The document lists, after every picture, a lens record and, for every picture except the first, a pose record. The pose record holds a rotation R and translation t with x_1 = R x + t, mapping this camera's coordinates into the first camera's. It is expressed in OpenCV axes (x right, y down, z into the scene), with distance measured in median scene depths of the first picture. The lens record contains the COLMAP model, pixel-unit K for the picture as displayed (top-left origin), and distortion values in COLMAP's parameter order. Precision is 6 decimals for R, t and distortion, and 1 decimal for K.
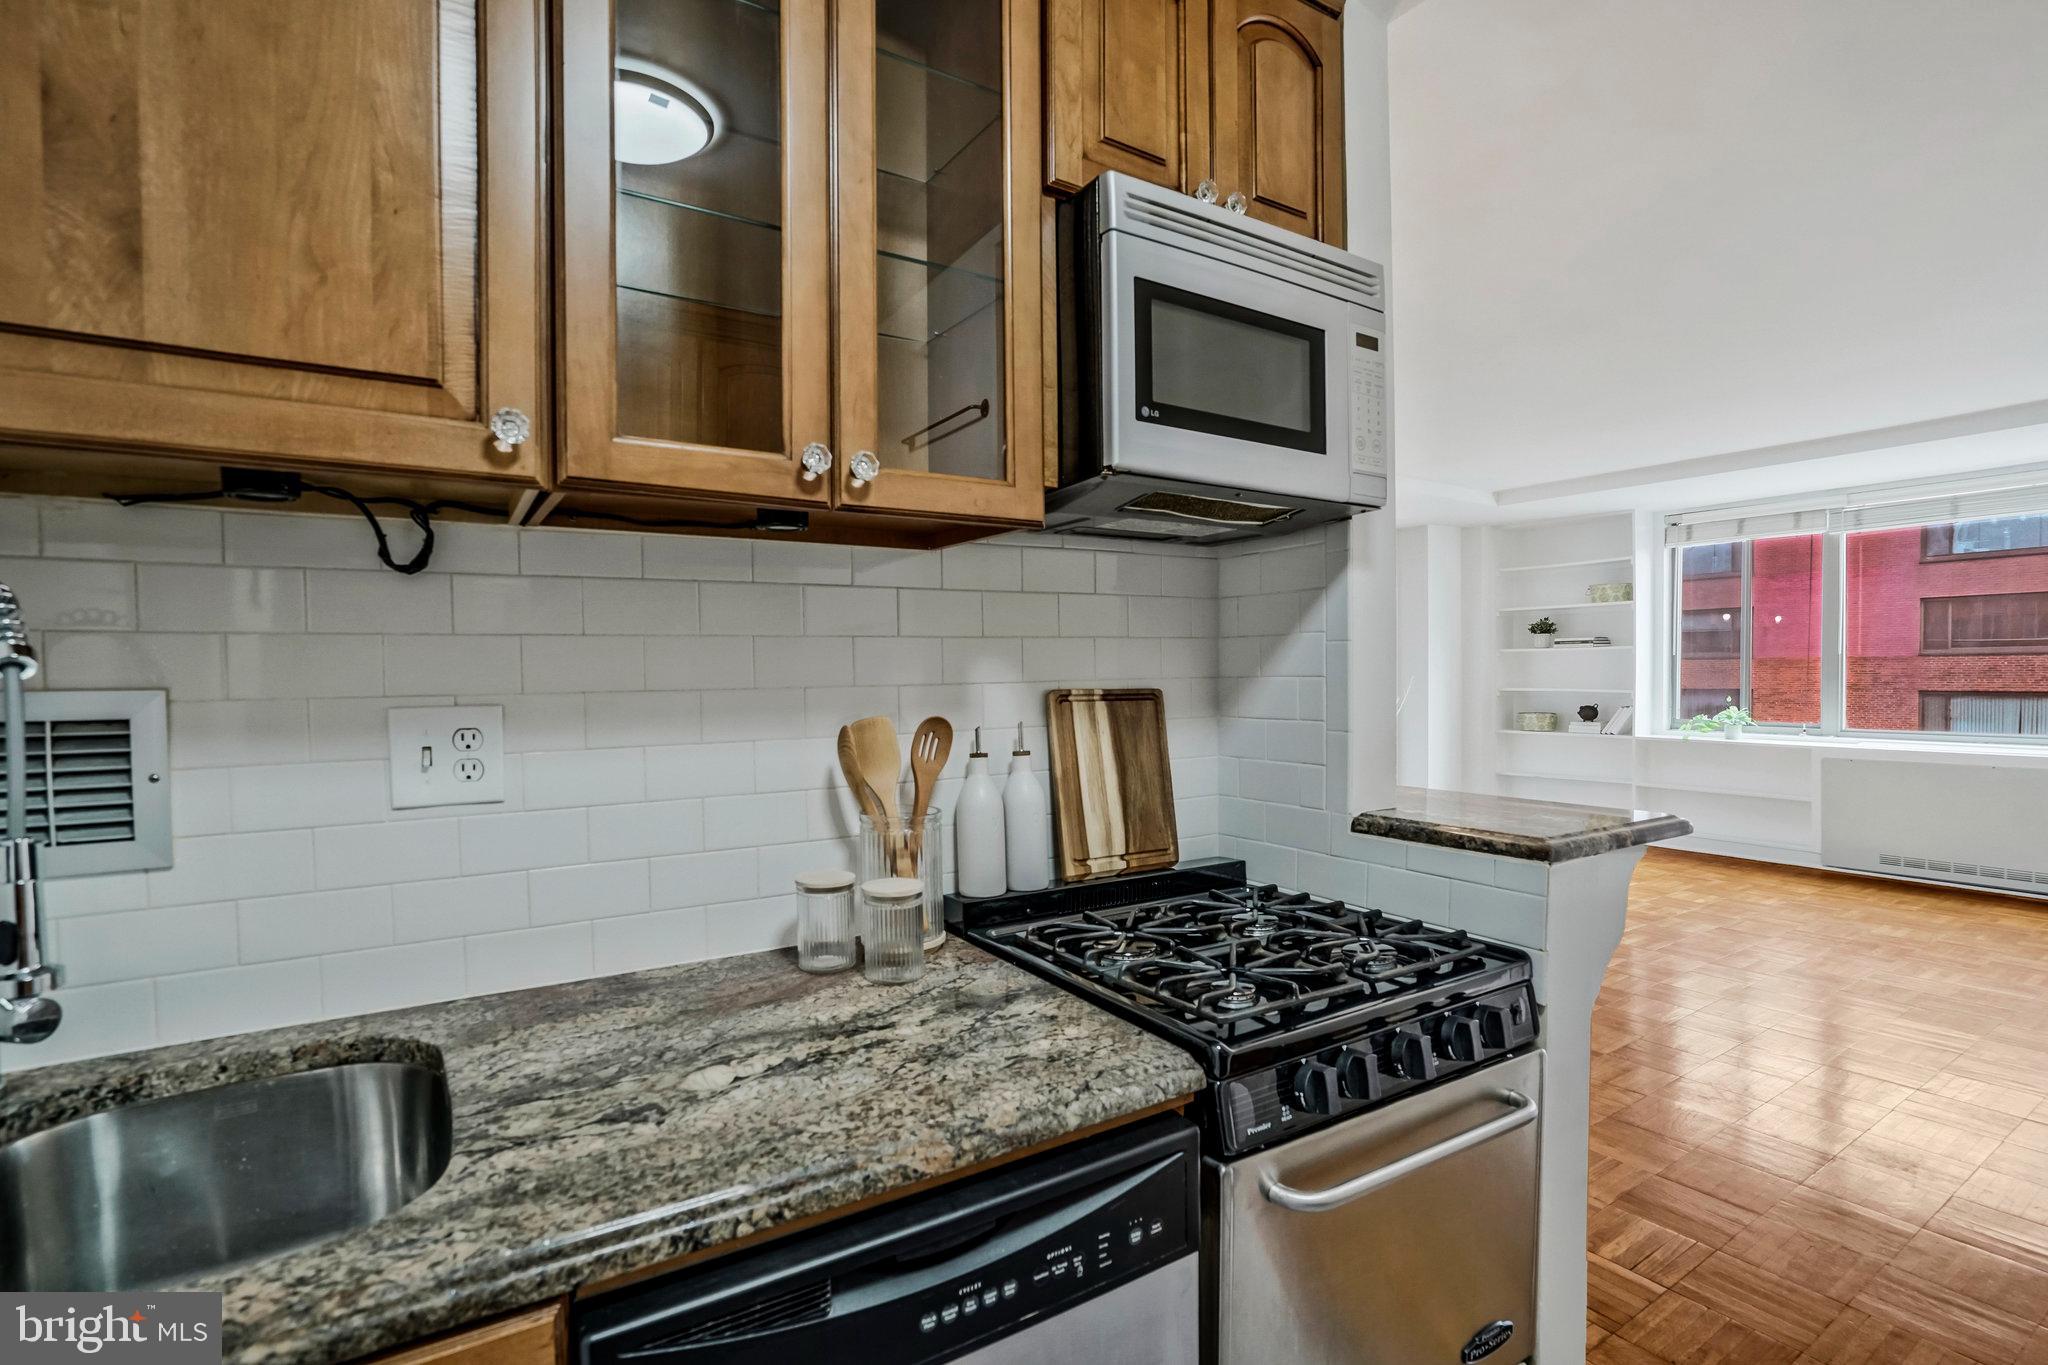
lens RADIAL K [[955.5, 0, 1057.5], [0, 955.5, 684.7], [0, 0, 1]] dist [-0.001121, 0.000062]
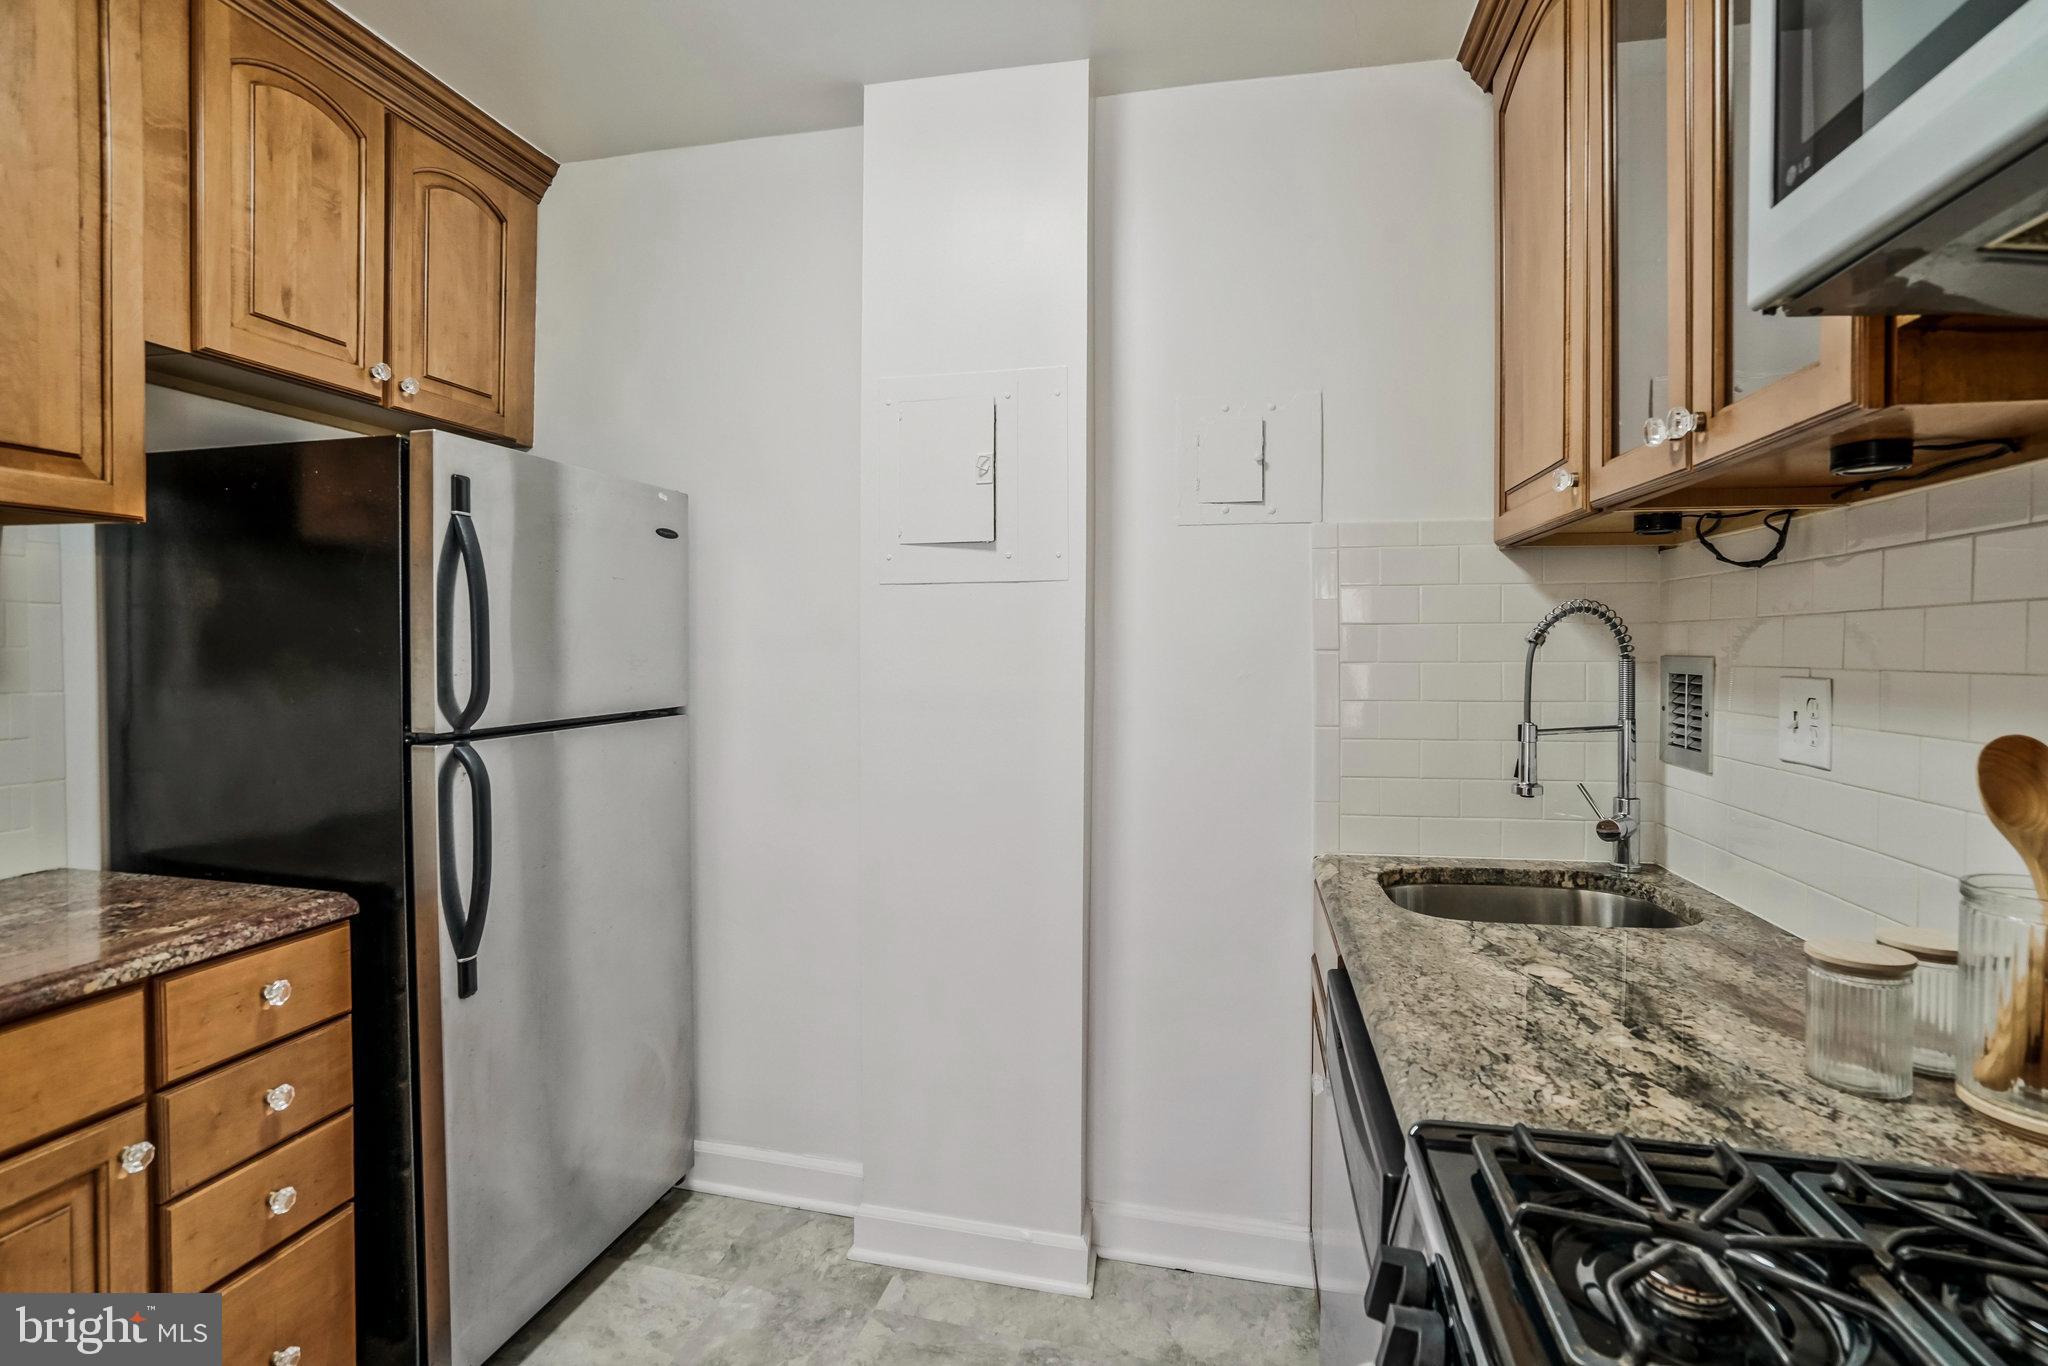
lens RADIAL K [[962.5, 0, 1023.9], [0, 962.5, 664.0], [0, 0, 1]] dist [-0.030045, 0.000468]
pose [[-0.722369, 0.007571, -0.691466, 0.933545], [-0.013739, 0.999586, 0.025298, -0.018979], [0.691371, 0.027775, -0.721966, 1.310545]]
